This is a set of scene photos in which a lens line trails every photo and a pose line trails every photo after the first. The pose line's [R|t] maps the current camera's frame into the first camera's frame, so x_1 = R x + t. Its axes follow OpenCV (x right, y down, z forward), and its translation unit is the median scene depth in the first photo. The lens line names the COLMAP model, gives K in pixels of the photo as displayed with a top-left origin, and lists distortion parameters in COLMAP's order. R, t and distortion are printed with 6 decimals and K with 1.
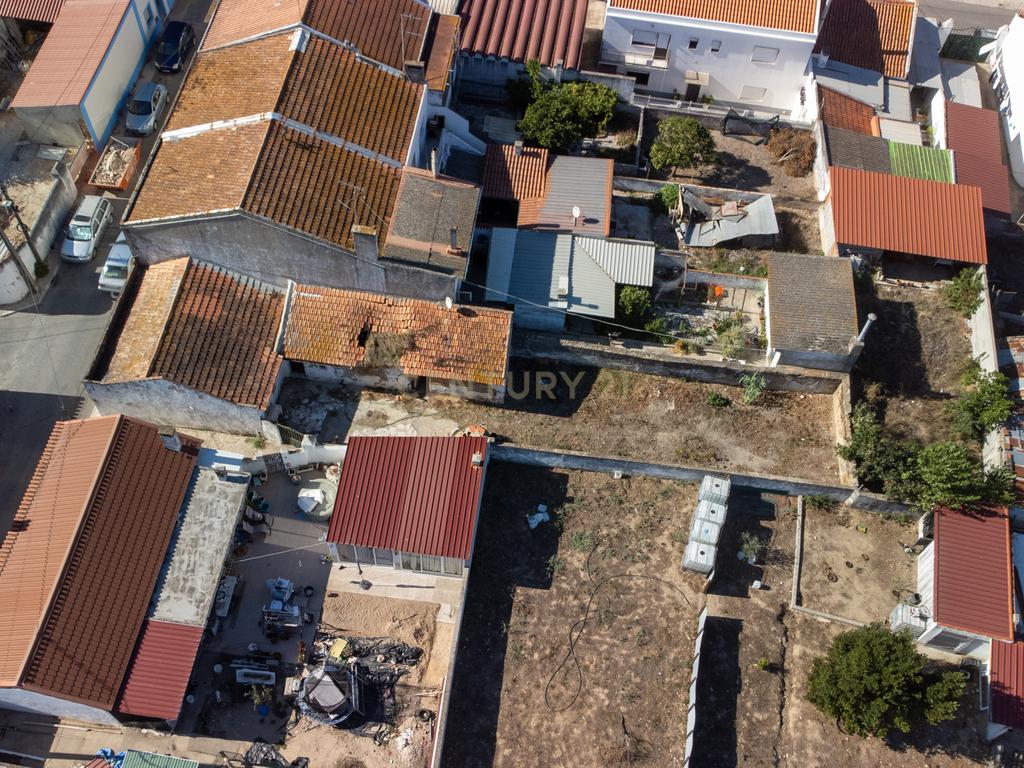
lens RADIAL K [[1013.1, 0, 512.0], [0, 1013.1, 384.0], [0, 0, 1]] dist [0.095610, -0.184480]
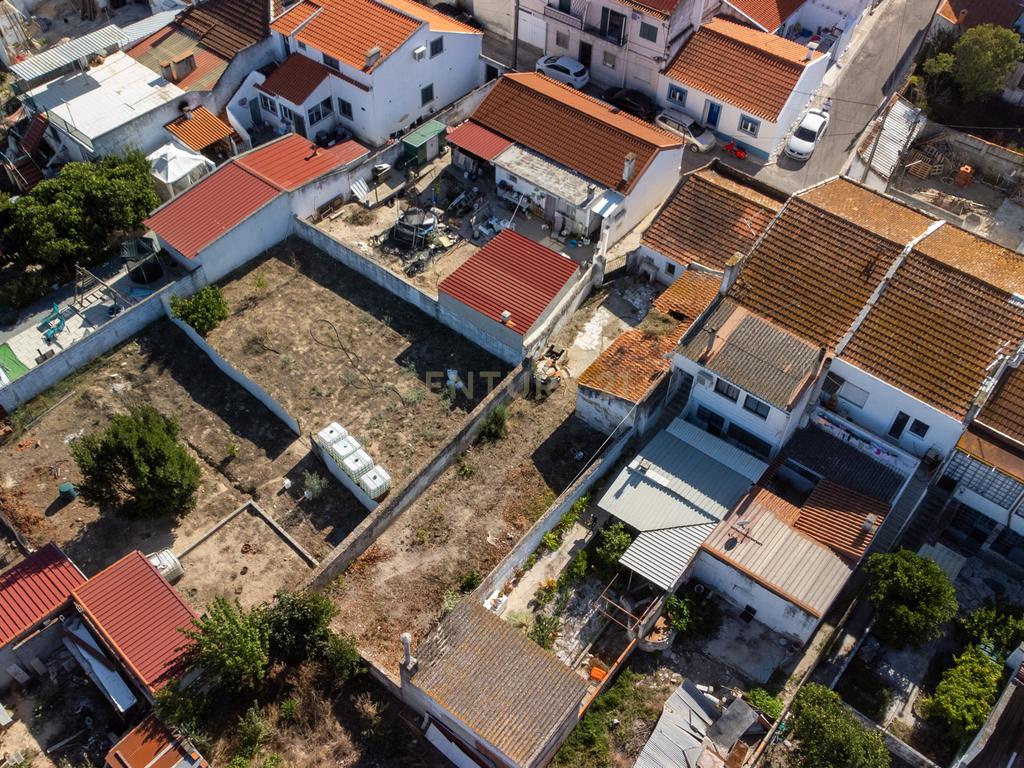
lens RADIAL K [[1013.1, 0, 512.0], [0, 1013.1, 384.0], [0, 0, 1]] dist [0.095610, -0.184480]
pose [[-0.517216, 0.609881, -0.600444, 0.669736], [-0.743294, 0.027691, 0.668392, -0.667096], [0.424266, 0.792009, 0.438998, 0.533625]]
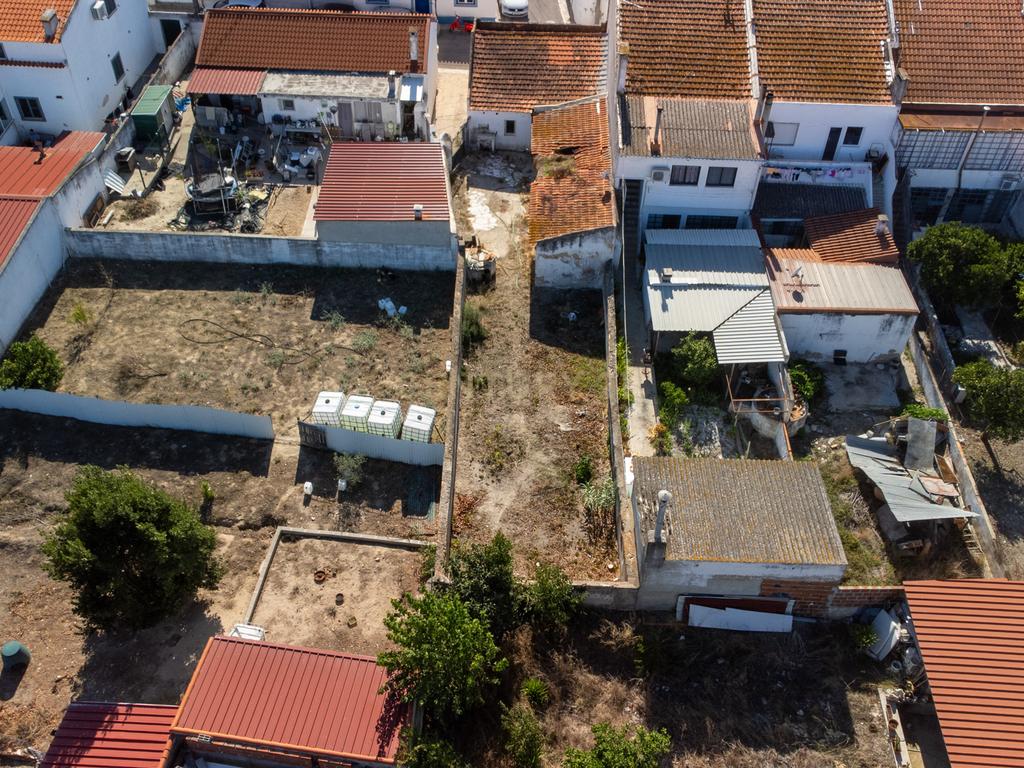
lens RADIAL K [[1013.1, 0, 512.0], [0, 1013.1, 384.0], [0, 0, 1]] dist [0.095610, -0.184480]
pose [[0.093235, 0.666628, -0.739537, 0.763383], [-0.844337, 0.446568, 0.296094, -0.203215], [0.527638, 0.596812, 0.604494, 0.536871]]
